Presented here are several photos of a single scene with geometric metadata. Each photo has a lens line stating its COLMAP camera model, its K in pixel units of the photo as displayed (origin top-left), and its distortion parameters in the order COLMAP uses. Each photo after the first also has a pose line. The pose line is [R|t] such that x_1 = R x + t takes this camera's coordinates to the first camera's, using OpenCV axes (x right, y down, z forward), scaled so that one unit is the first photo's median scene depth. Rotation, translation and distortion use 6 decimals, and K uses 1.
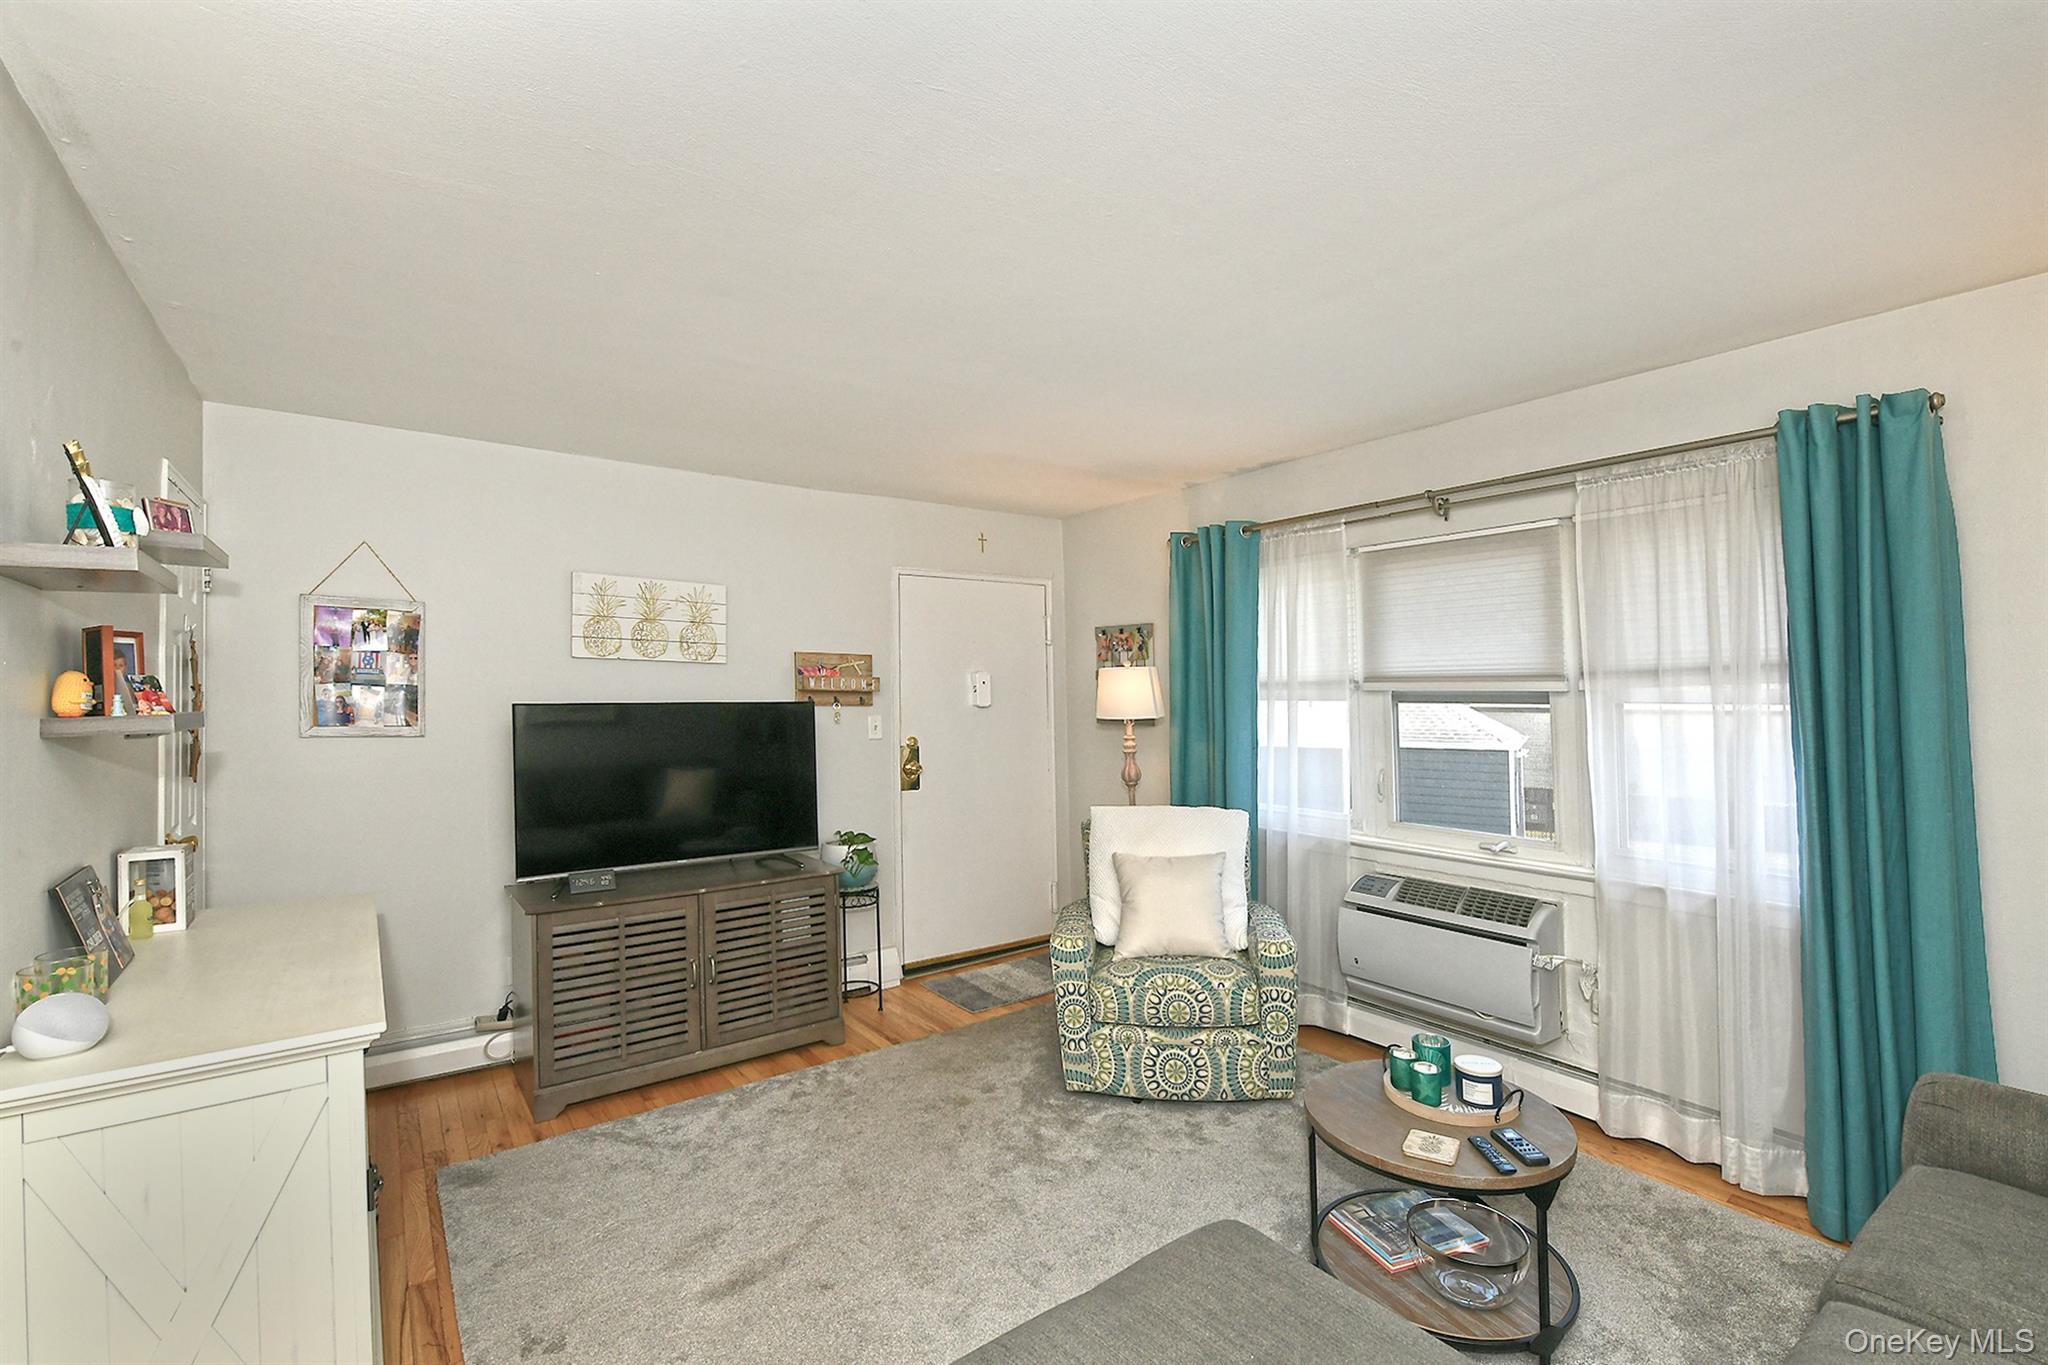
lens RADIAL K [[888.4, 0, 1019.8], [0, 888.4, 683.4], [0, 0, 1]] dist [-0.001854, -0.000535]
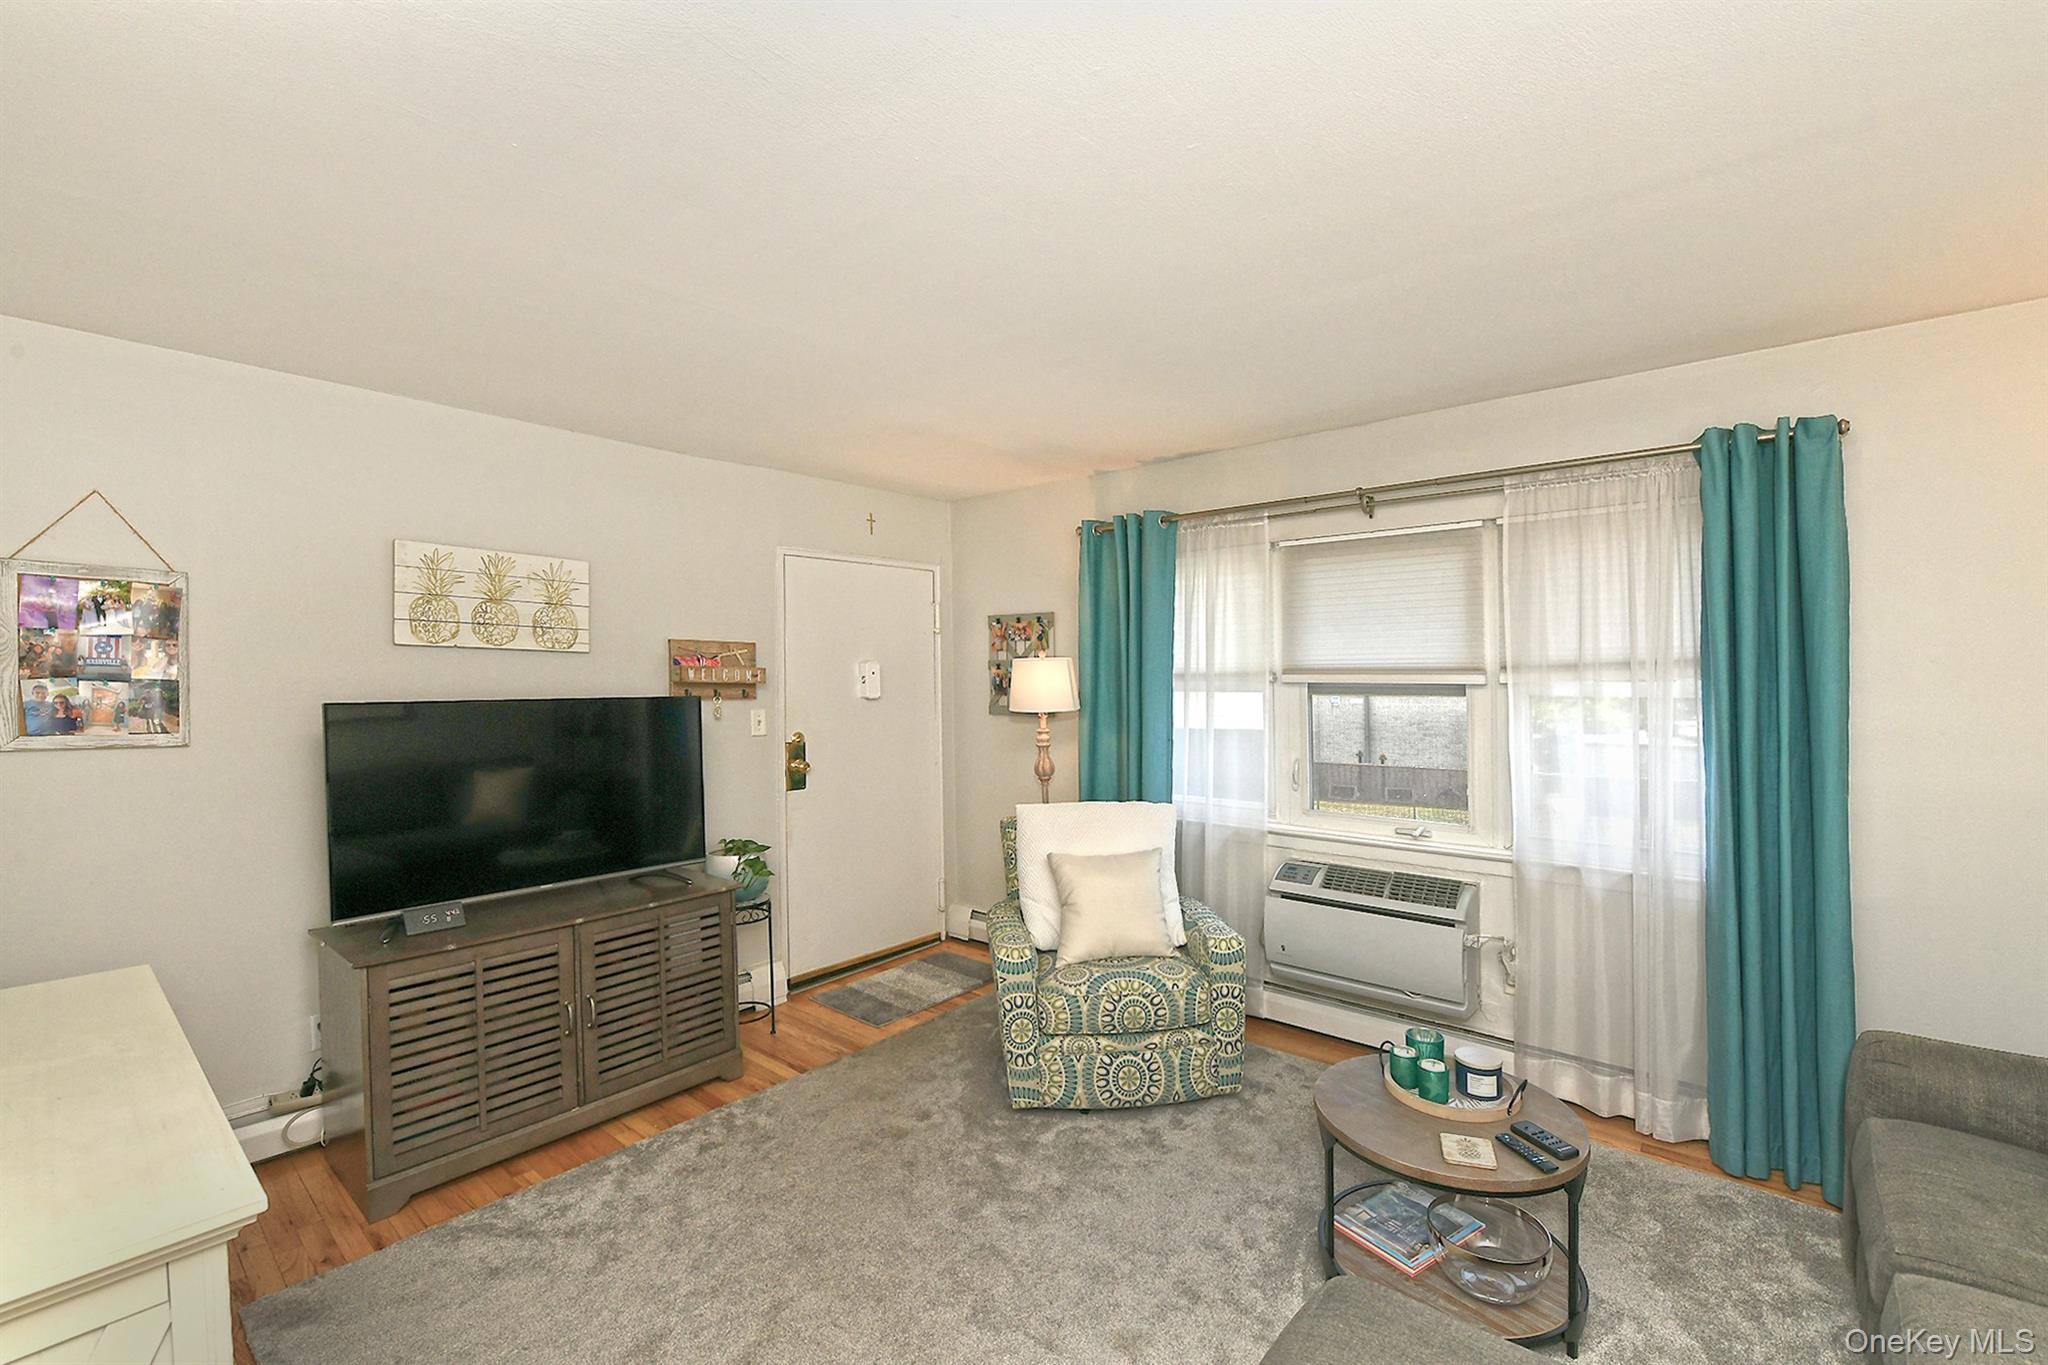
lens RADIAL K [[864.9, 0, 1027.6], [0, 864.9, 682.2], [0, 0, 1]] dist [-0.005830, -0.000774]
pose [[0.974019, -0.003199, 0.226443, -0.133656], [-0.000308, 0.999881, 0.015452, -0.008149], [-0.226465, -0.015121, 0.973902, 0.107969]]
